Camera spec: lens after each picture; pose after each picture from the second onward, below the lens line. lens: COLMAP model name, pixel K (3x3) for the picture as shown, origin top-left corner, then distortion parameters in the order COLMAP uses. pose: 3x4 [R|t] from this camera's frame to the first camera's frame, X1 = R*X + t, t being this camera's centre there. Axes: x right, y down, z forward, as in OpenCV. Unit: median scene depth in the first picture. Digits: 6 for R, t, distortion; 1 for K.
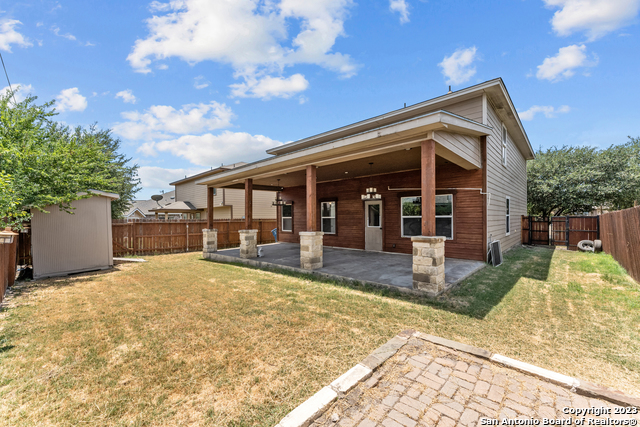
lens RADIAL K [[257.2, 0, 320.0], [0, 257.2, 213.5], [0, 0, 1]] dist [0.000816, 0.000108]
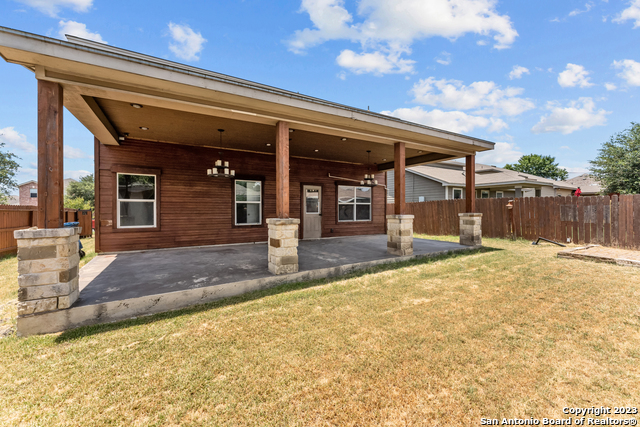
lens RADIAL K [[257.2, 0, 320.0], [0, 257.2, 213.5], [0, 0, 1]] dist [0.000816, 0.000108]
pose [[0.284863, -0.008388, 0.958532, -0.711014], [-0.015821, 0.999784, 0.013450, 0.040608], [-0.958438, -0.018997, 0.284669, 0.720555]]
